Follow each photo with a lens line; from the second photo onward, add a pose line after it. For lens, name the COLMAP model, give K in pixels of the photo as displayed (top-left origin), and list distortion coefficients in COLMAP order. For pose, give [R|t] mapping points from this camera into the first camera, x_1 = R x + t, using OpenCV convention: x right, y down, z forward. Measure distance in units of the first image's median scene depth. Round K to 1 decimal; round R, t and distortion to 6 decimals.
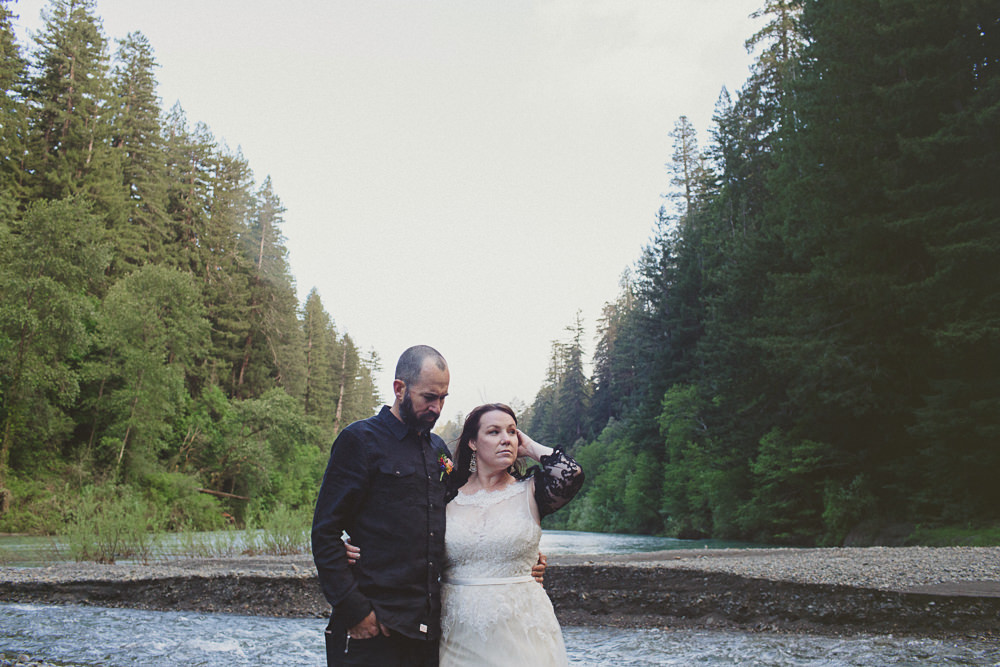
lens RADIAL K [[968.4, 0, 514.9], [0, 968.4, 336.5], [0, 0, 1]] dist [-0.113770, 0.155042]
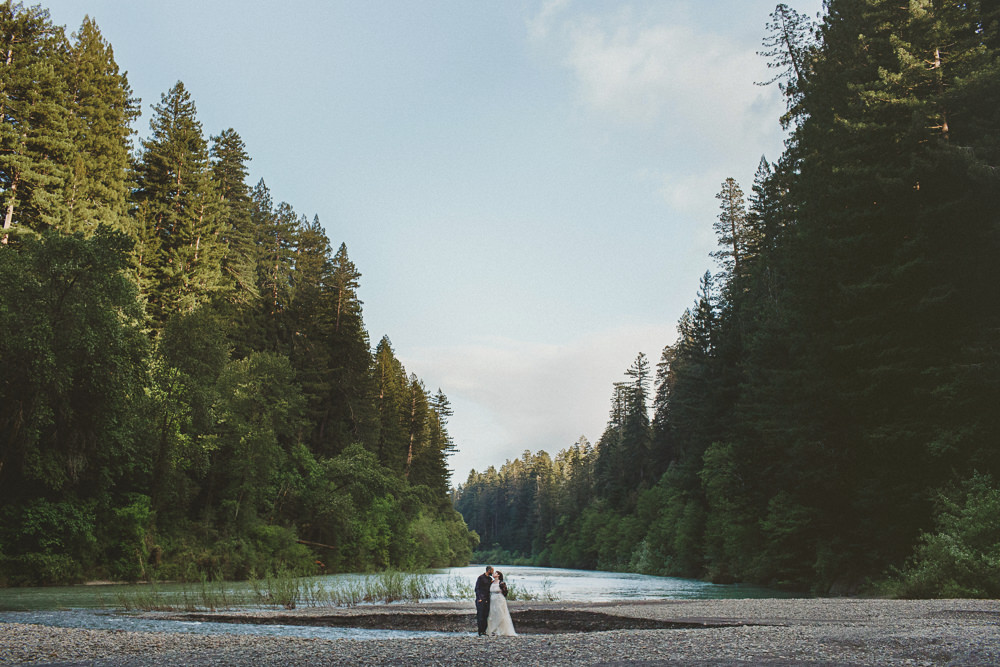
lens RADIAL K [[1013.5, 0, 500.0], [0, 1013.5, 333.5], [0, 0, 1]] dist [-0.097877, 0.137476]
pose [[0.996253, -0.018548, -0.084476, 0.017295], [0.015987, 0.999395, -0.030895, -0.036227], [0.084998, 0.029429, 0.995946, -0.148041]]
